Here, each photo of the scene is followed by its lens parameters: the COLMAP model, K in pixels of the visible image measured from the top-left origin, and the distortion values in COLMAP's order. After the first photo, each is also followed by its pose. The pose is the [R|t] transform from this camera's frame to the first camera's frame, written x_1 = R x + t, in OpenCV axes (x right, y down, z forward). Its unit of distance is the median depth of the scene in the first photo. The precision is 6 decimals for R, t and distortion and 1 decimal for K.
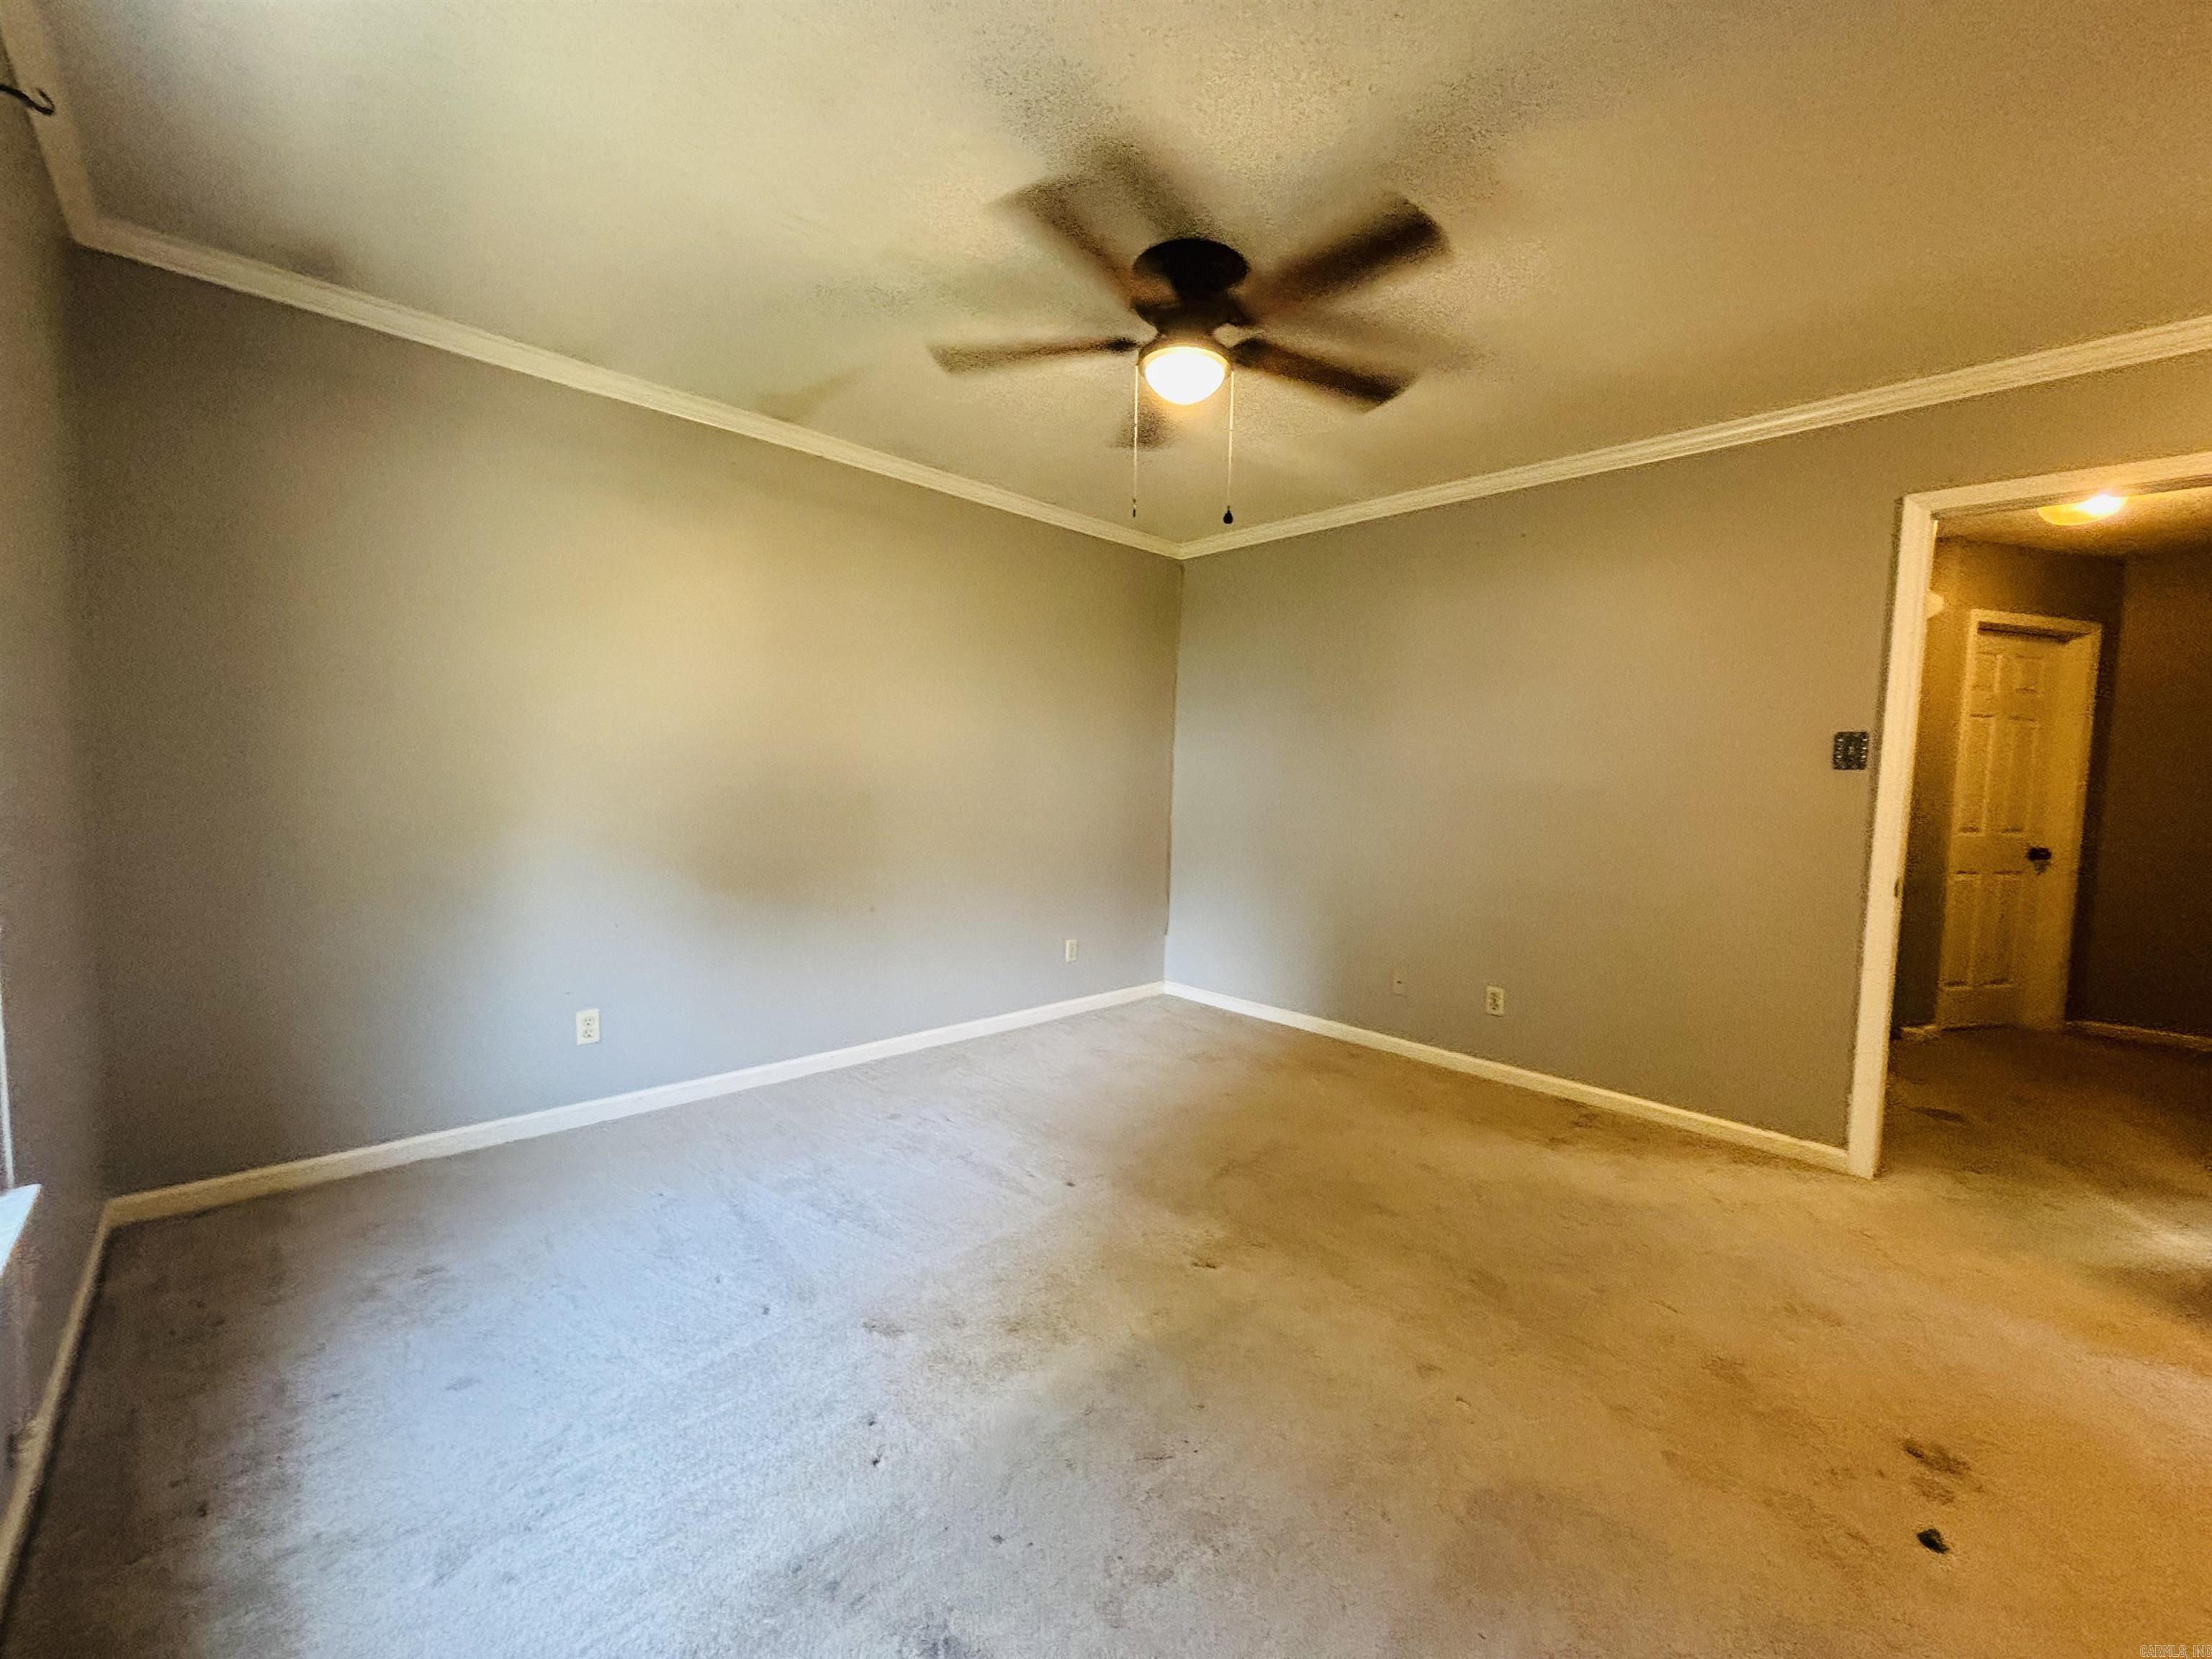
lens RADIAL K [[899.7, 0, 1108.5], [0, 899.7, 834.0], [0, 0, 1]] dist [-0.000578, -0.000147]
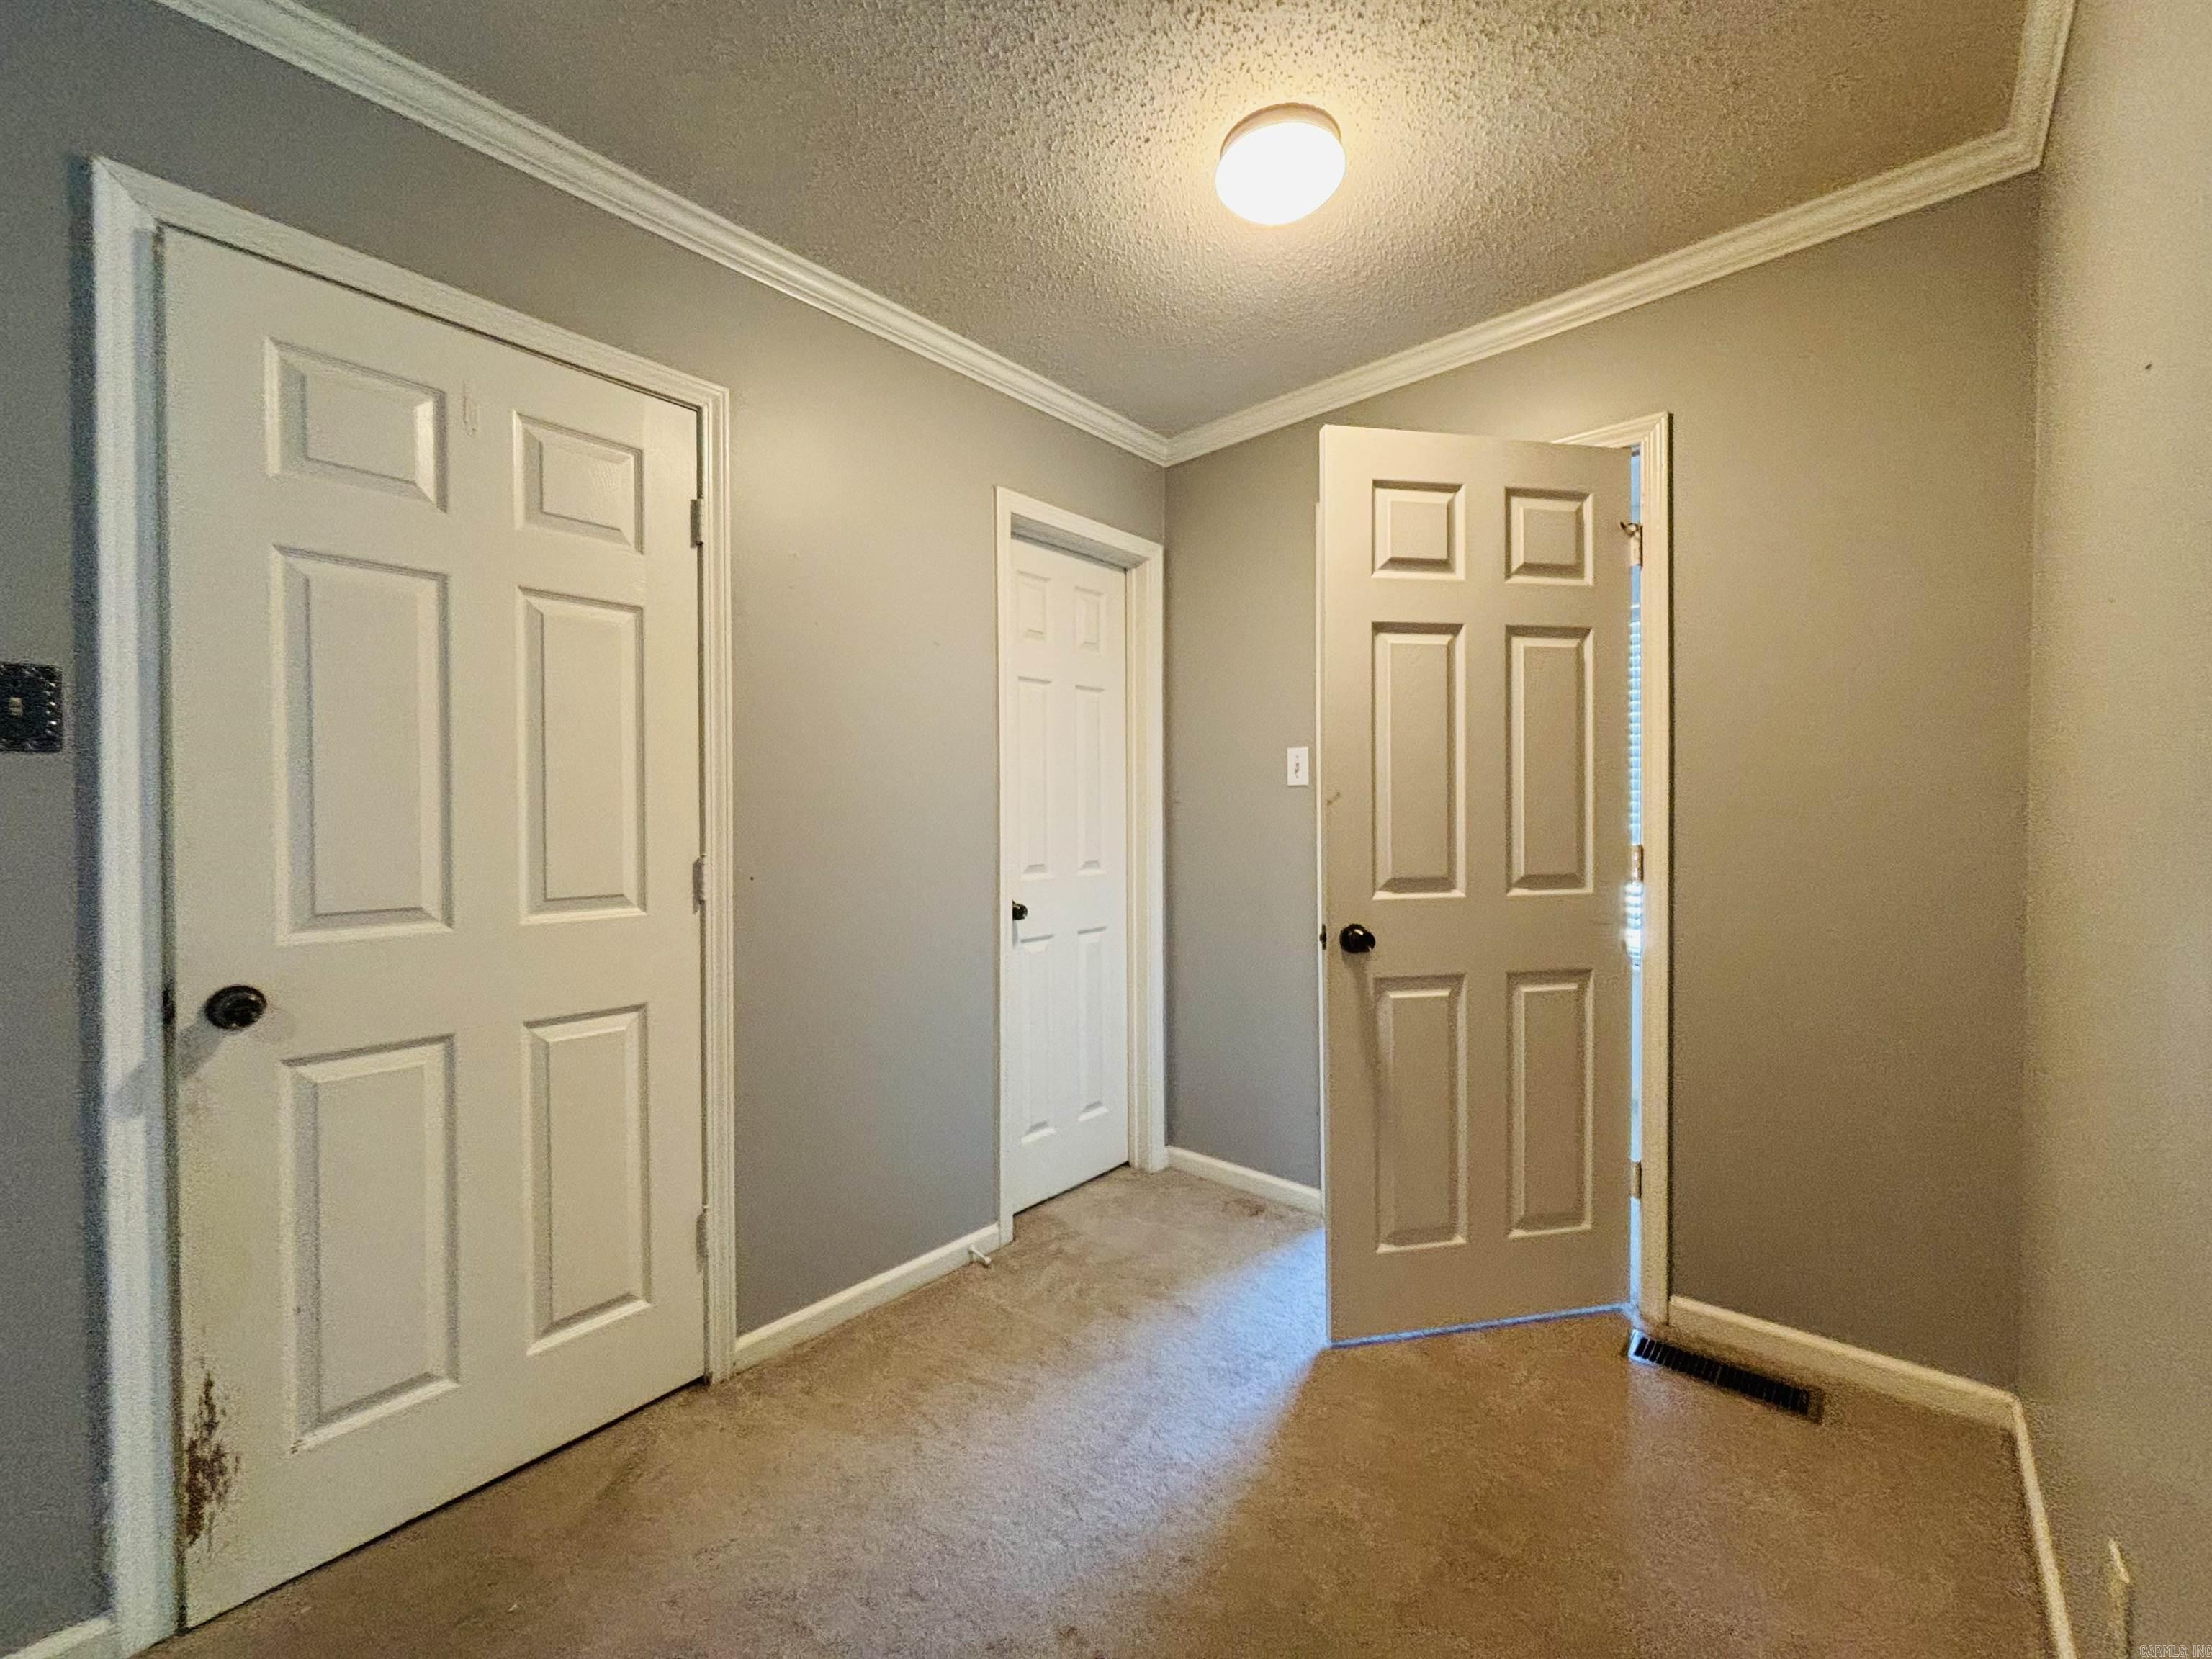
lens RADIAL K [[895.3, 0, 1108.0], [0, 895.3, 831.4], [0, 0, 1]] dist [0.015859, -0.007724]
pose [[-0.071933, -0.042574, 0.996500, 0.362009], [0.069213, 0.996467, 0.047568, -0.018121], [-0.995005, 0.072393, -0.068732, 0.518994]]
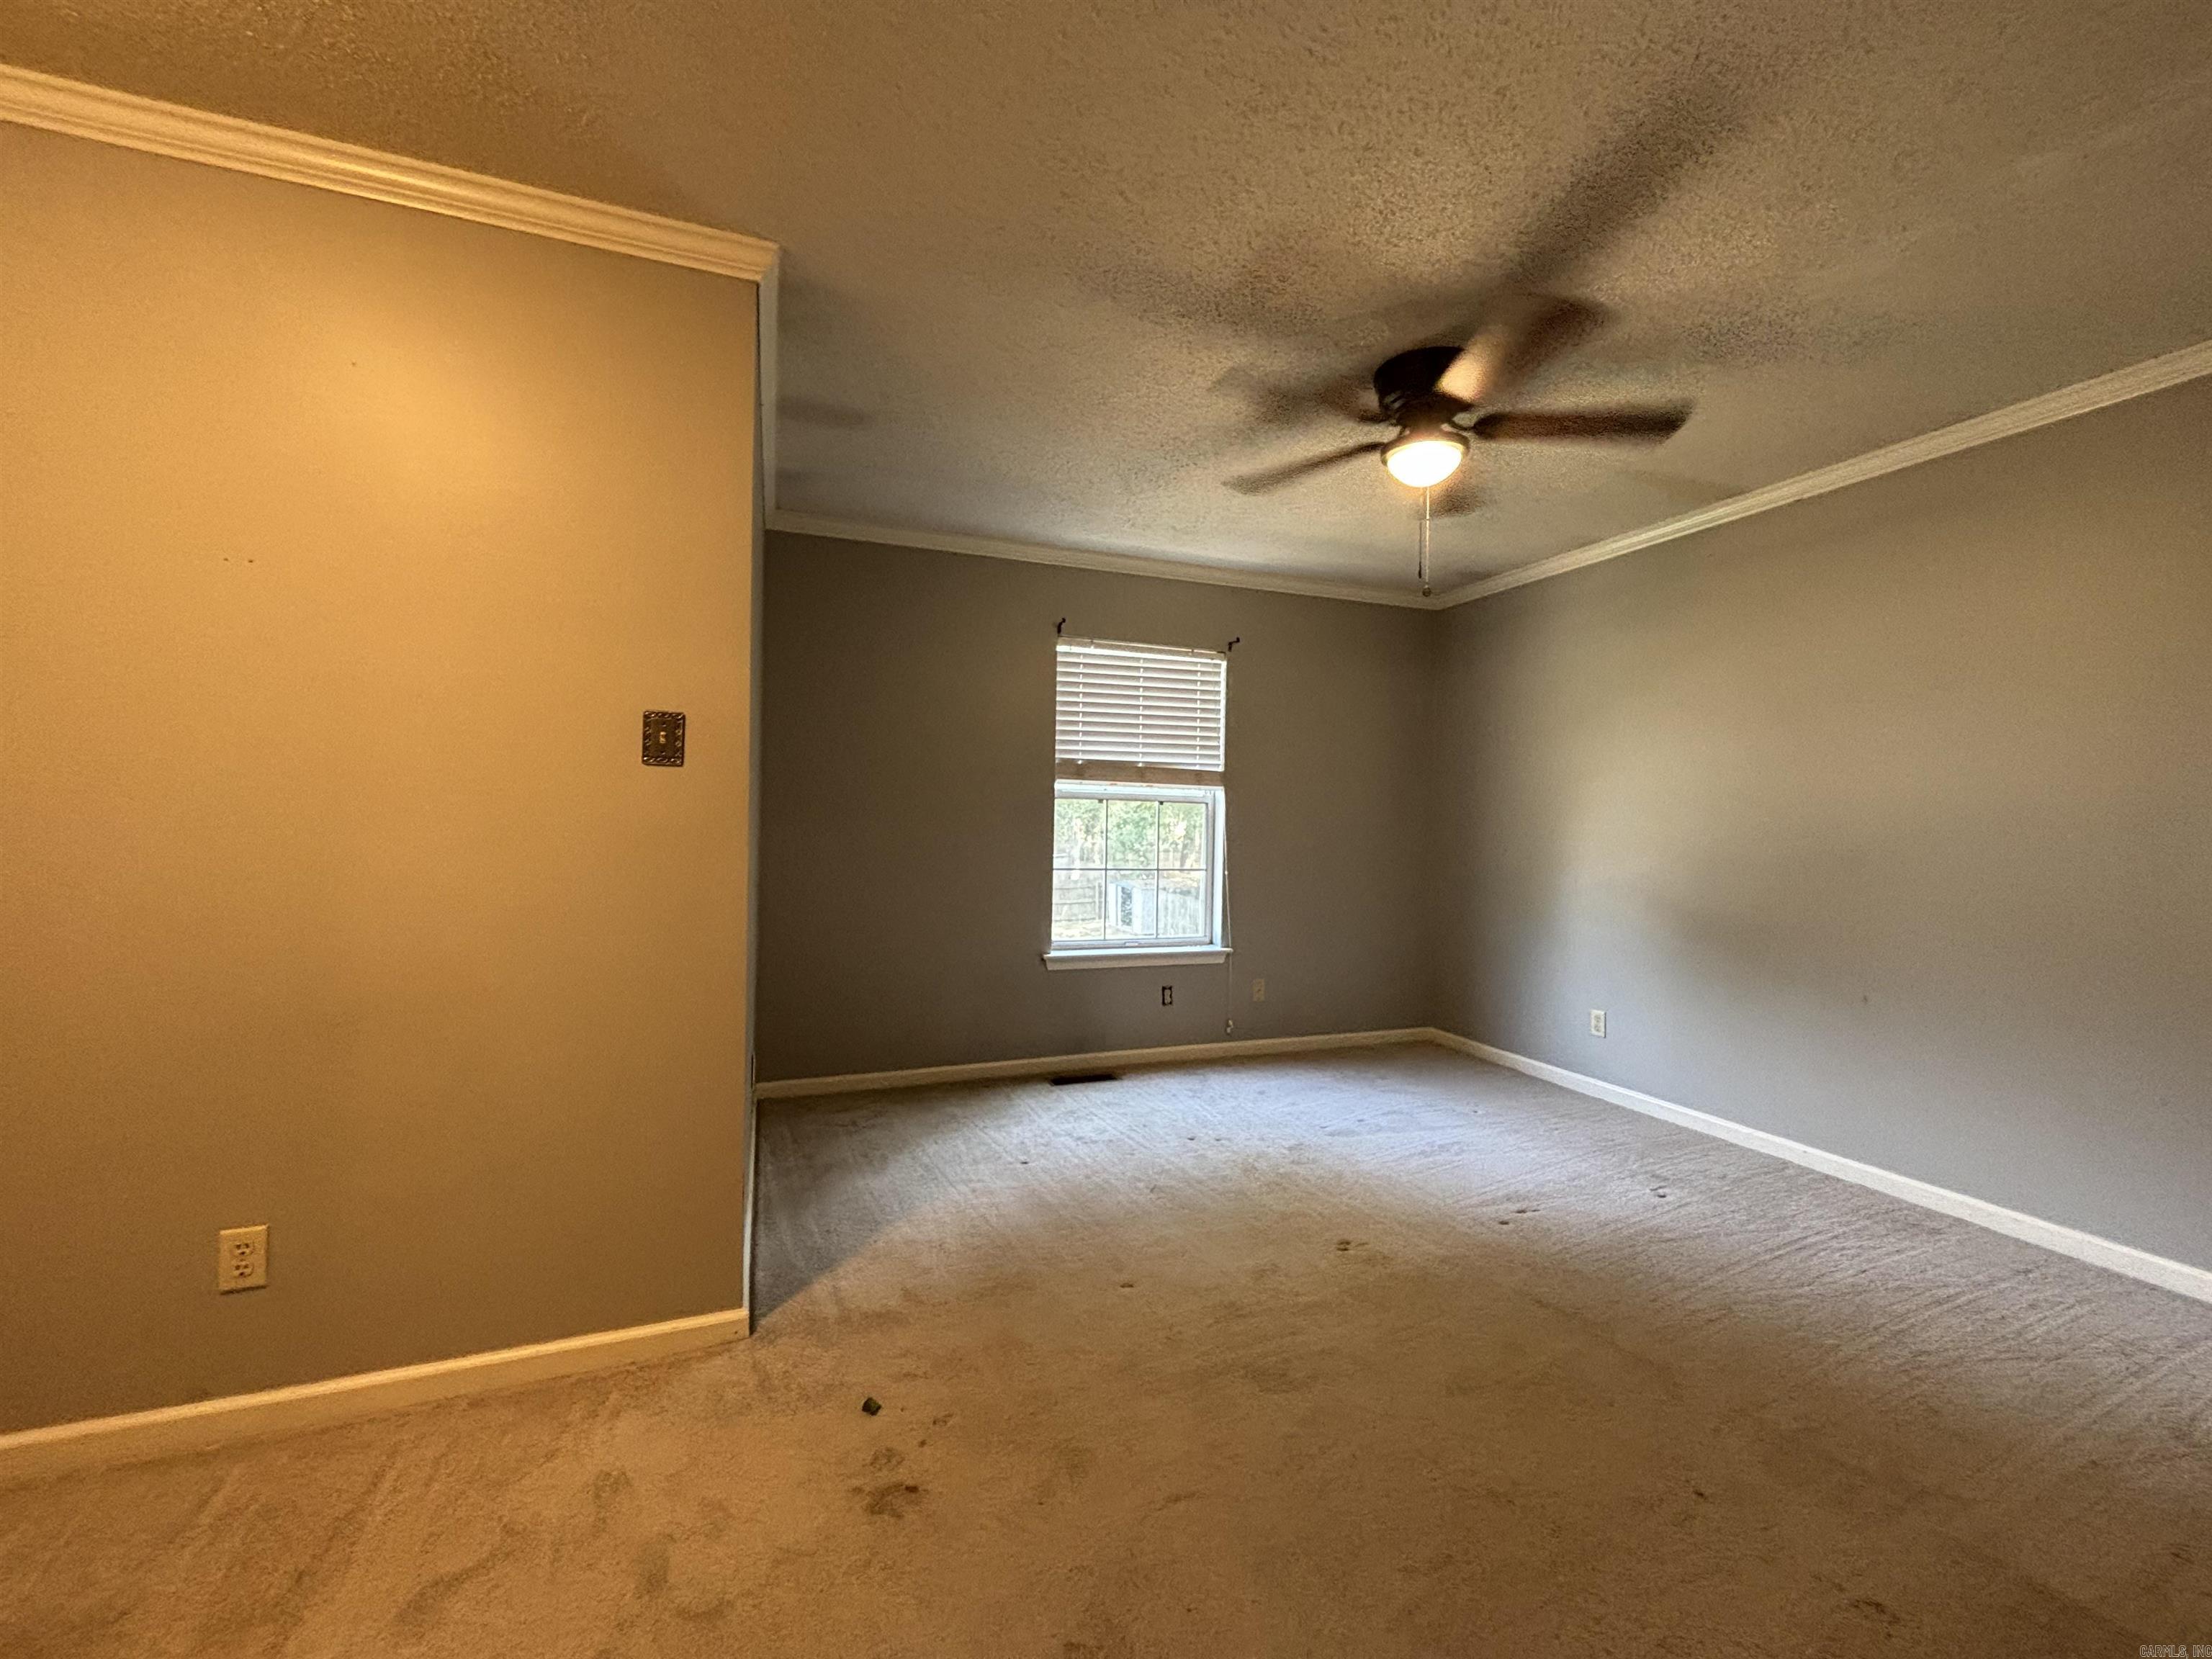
lens RADIAL K [[895.8, 0, 1110.4], [0, 895.8, 831.9], [0, 0, 1]] dist [0.040282, -0.025117]
pose [[-0.393227, -0.026195, -0.919068, 1.000455], [-0.084059, 0.996432, 0.007565, -0.019701], [0.915591, 0.080231, -0.394025, 0.886120]]
